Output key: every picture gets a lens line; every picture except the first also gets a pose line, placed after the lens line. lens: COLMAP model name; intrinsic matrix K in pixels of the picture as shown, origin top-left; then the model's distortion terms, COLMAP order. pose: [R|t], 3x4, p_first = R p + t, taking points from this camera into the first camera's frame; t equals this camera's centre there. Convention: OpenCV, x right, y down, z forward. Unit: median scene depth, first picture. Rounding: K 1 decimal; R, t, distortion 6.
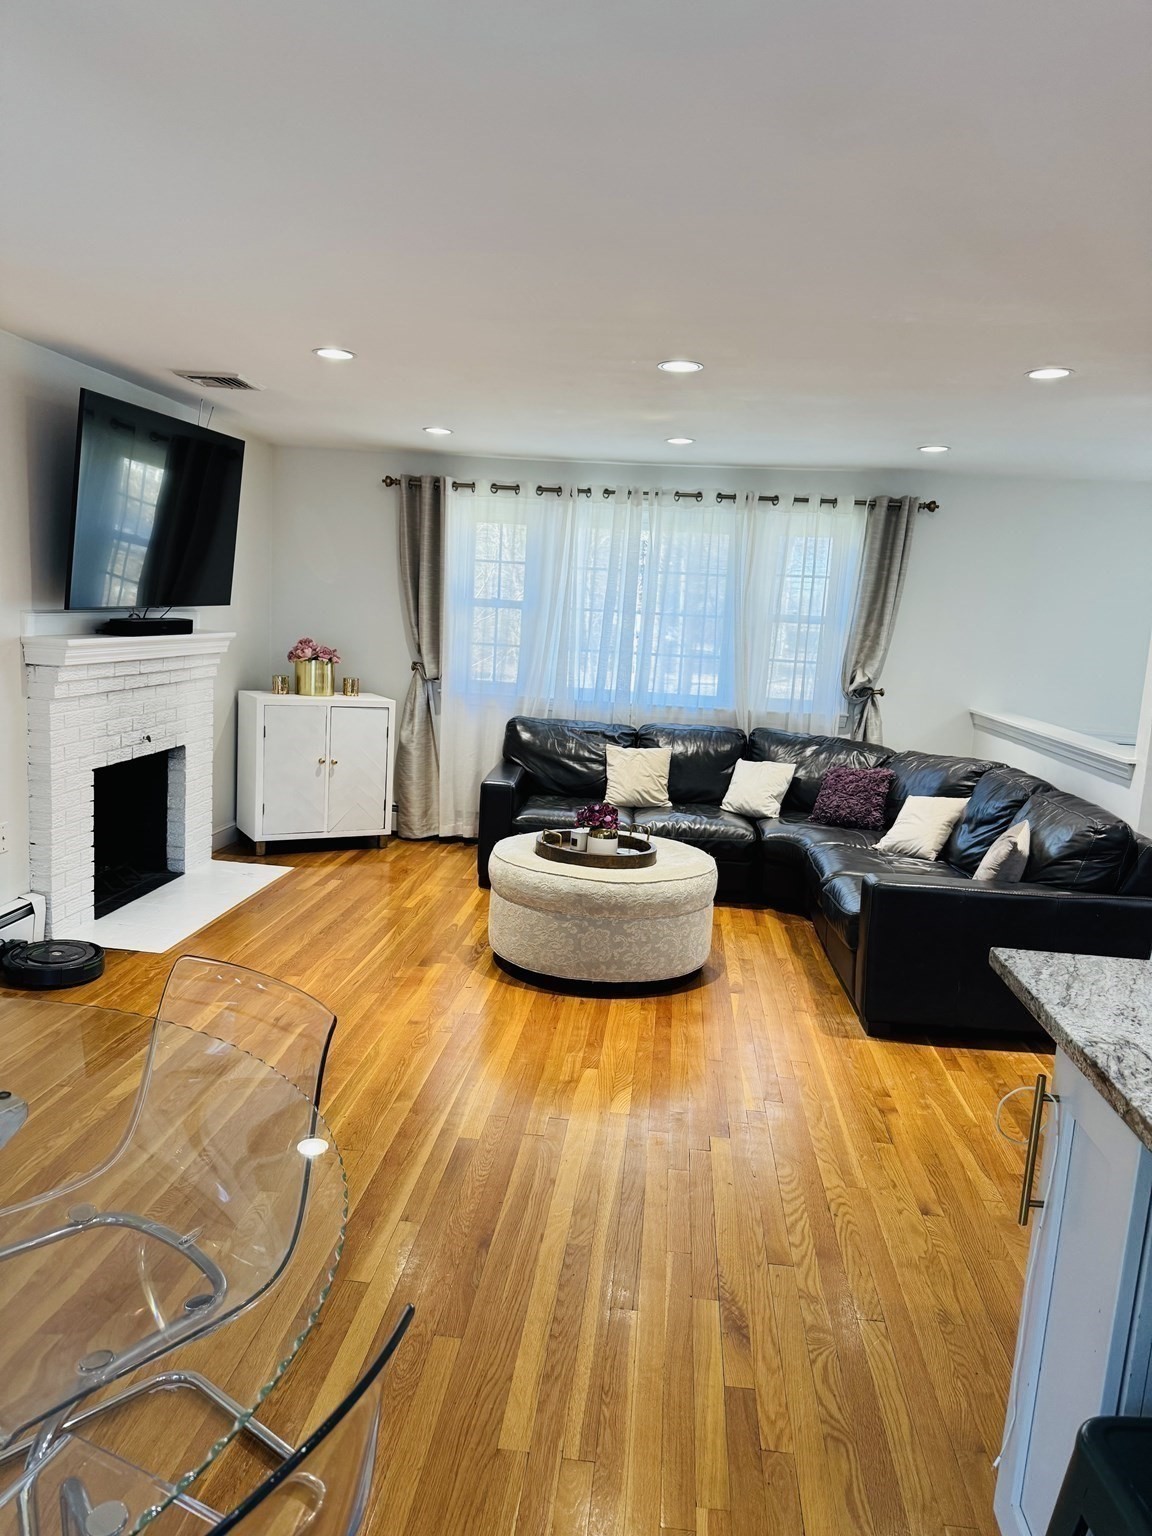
lens RADIAL K [[1087.4, 0, 578.2], [0, 1087.4, 780.1], [0, 0, 1]] dist [0.055794, -0.069330]
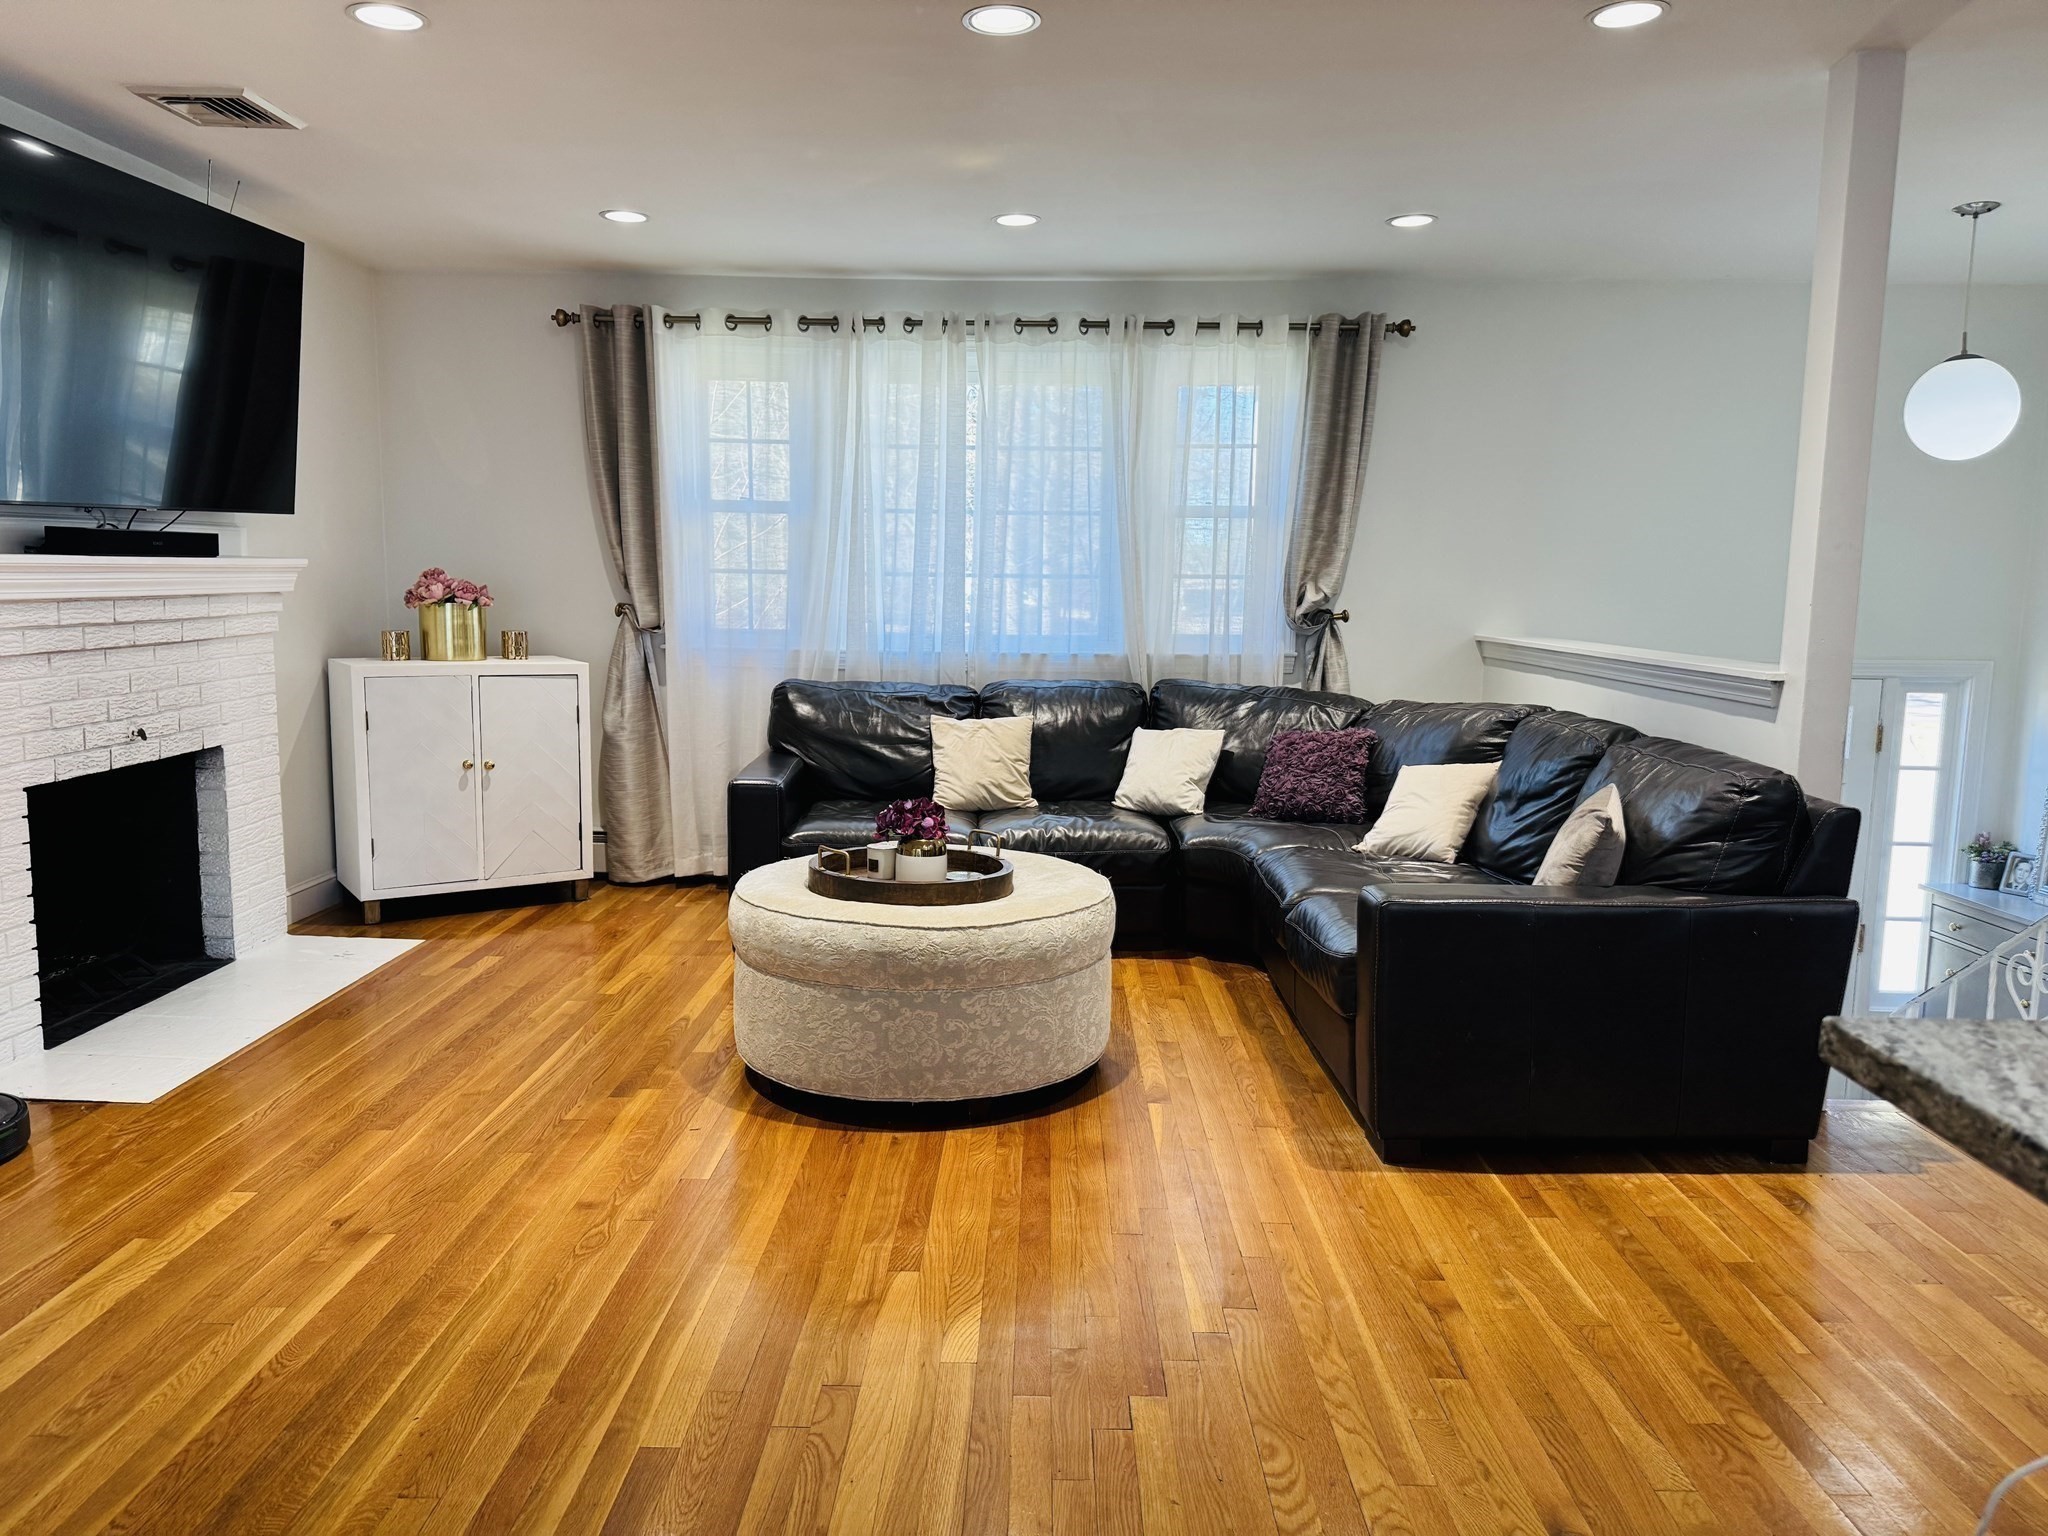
lens RADIAL K [[1449.8, 0, 1033.6], [0, 1449.8, 752.1], [0, 0, 1]] dist [0.055794, -0.069330]
pose [[0.995467, -0.052317, 0.079420, 0.021398], [0.054846, 0.998044, -0.030006, 0.021472], [-0.077695, 0.034226, 0.996390, 0.180932]]
